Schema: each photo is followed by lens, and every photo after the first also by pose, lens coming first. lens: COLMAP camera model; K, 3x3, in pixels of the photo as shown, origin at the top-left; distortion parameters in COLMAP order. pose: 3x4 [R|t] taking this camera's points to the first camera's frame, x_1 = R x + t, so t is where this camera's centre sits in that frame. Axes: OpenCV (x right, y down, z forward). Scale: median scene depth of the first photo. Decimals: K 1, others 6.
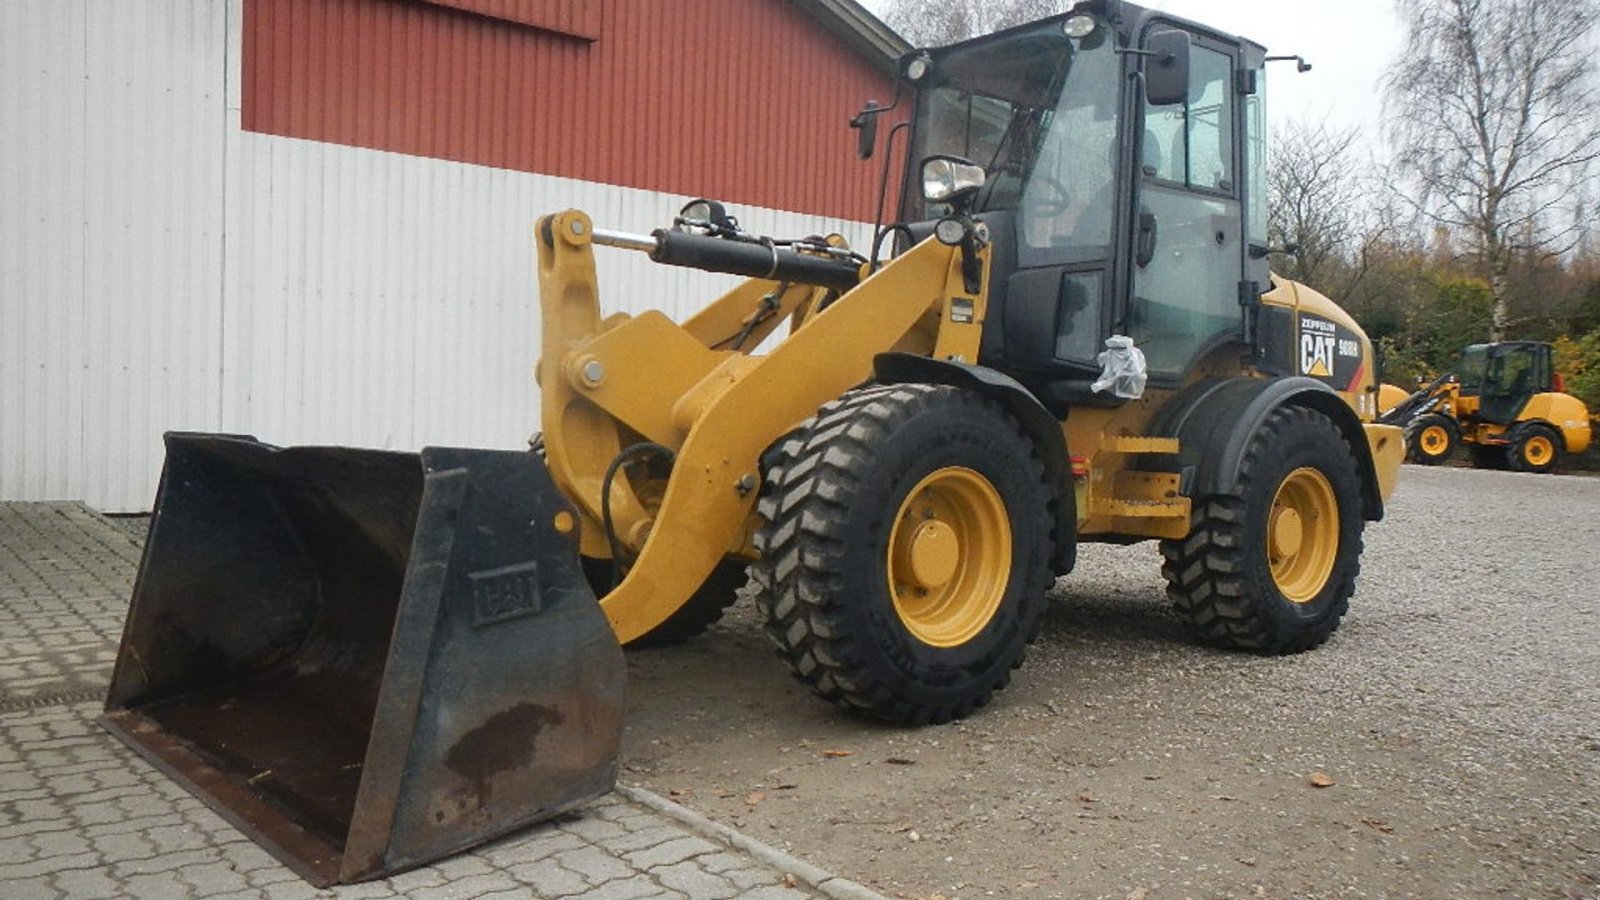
lens RADIAL K [[1341.0, 0, 807.5], [0, 1341.0, 455.2], [0, 0, 1]] dist [-0.003070, 0.000874]
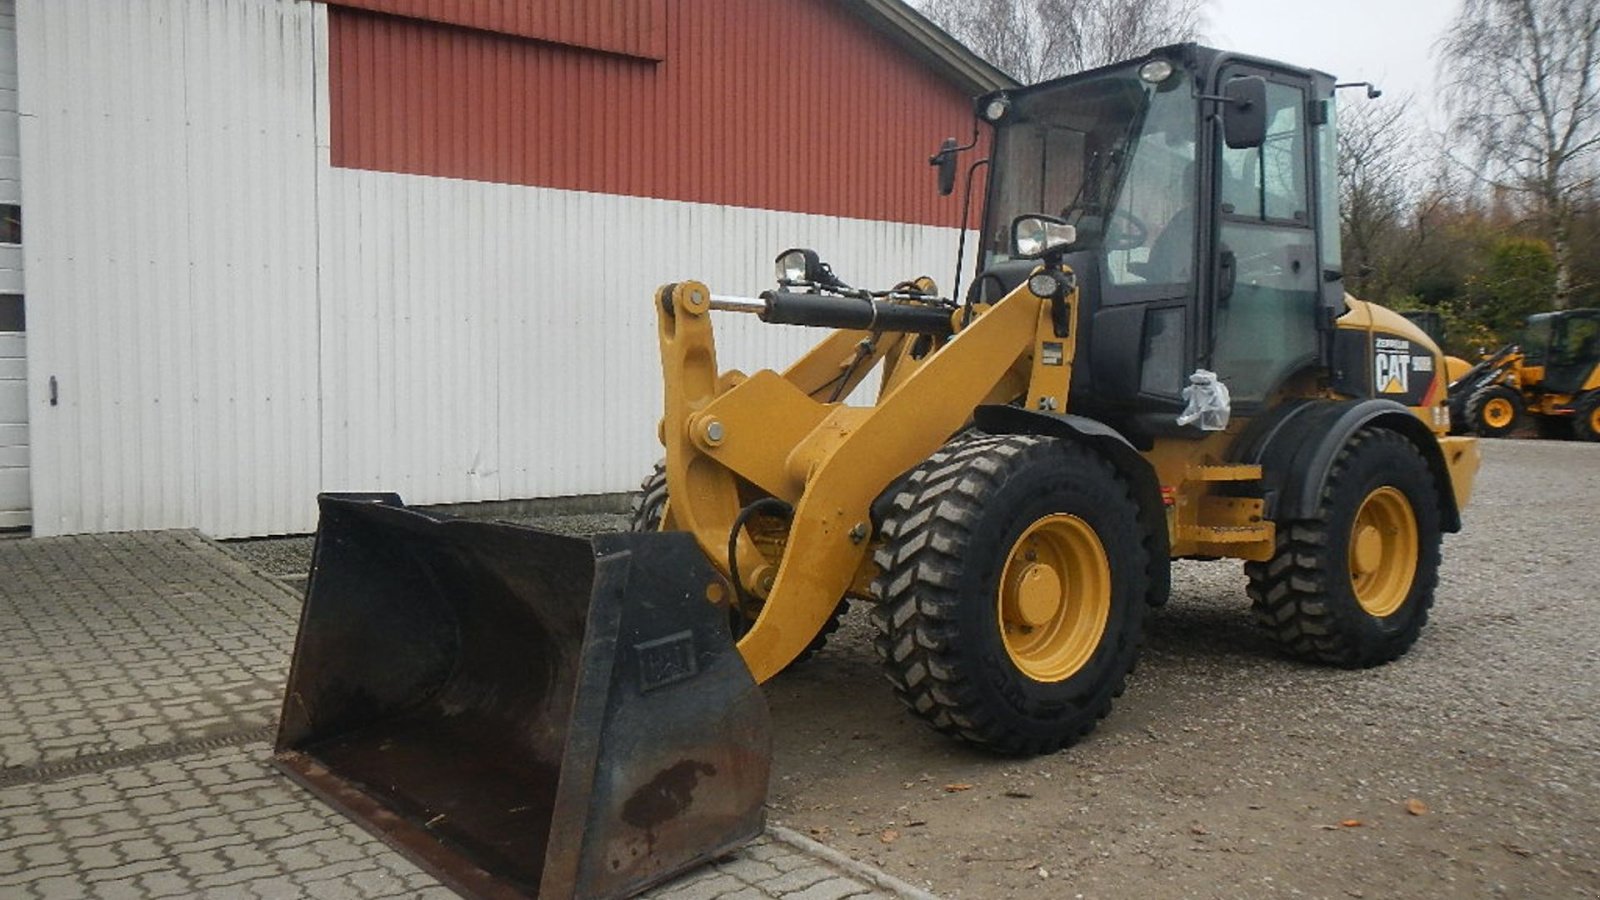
lens RADIAL K [[1342.2, 0, 796.4], [0, 1342.2, 454.8], [0, 0, 1]] dist [-0.007724, 0.003368]
pose [[0.998701, -0.027154, -0.043112, -0.042772], [0.027929, 0.999457, 0.017479, -0.053555], [0.042614, -0.018661, 0.998917, -0.061616]]
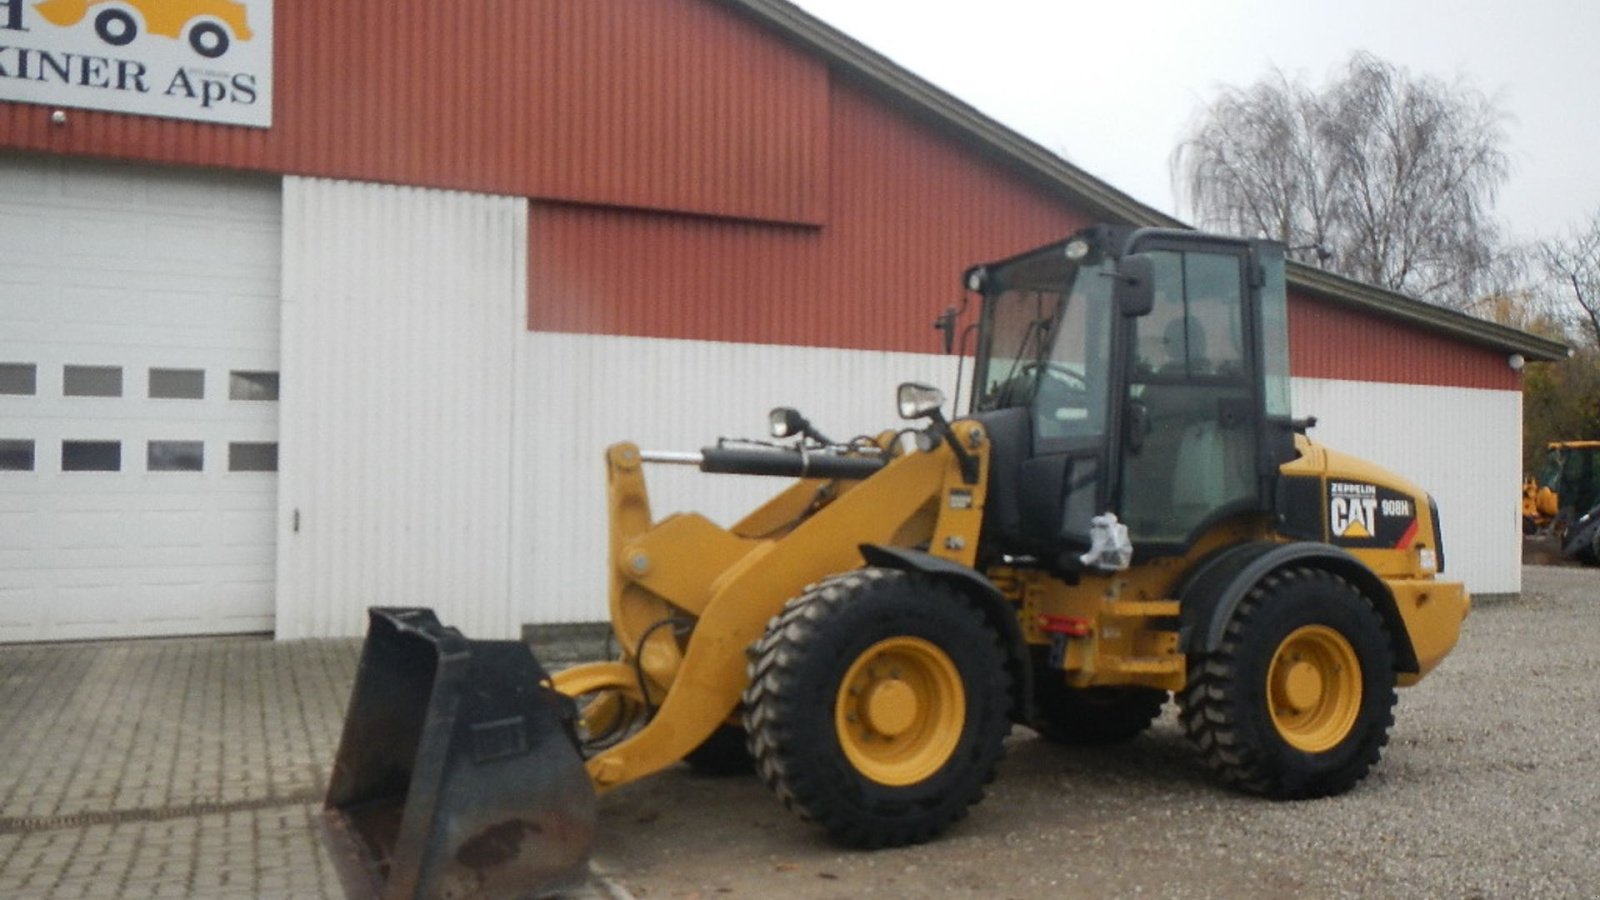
lens RADIAL K [[1349.0, 0, 800.0], [0, 1349.0, 450.0], [0, 0, 1]] dist [-0.003527, 0.004646]
pose [[0.958847, -0.035772, -0.281661, 0.326212], [0.012041, 0.996262, -0.085538, -0.051058], [0.283668, 0.078626, 0.955694, -0.205120]]
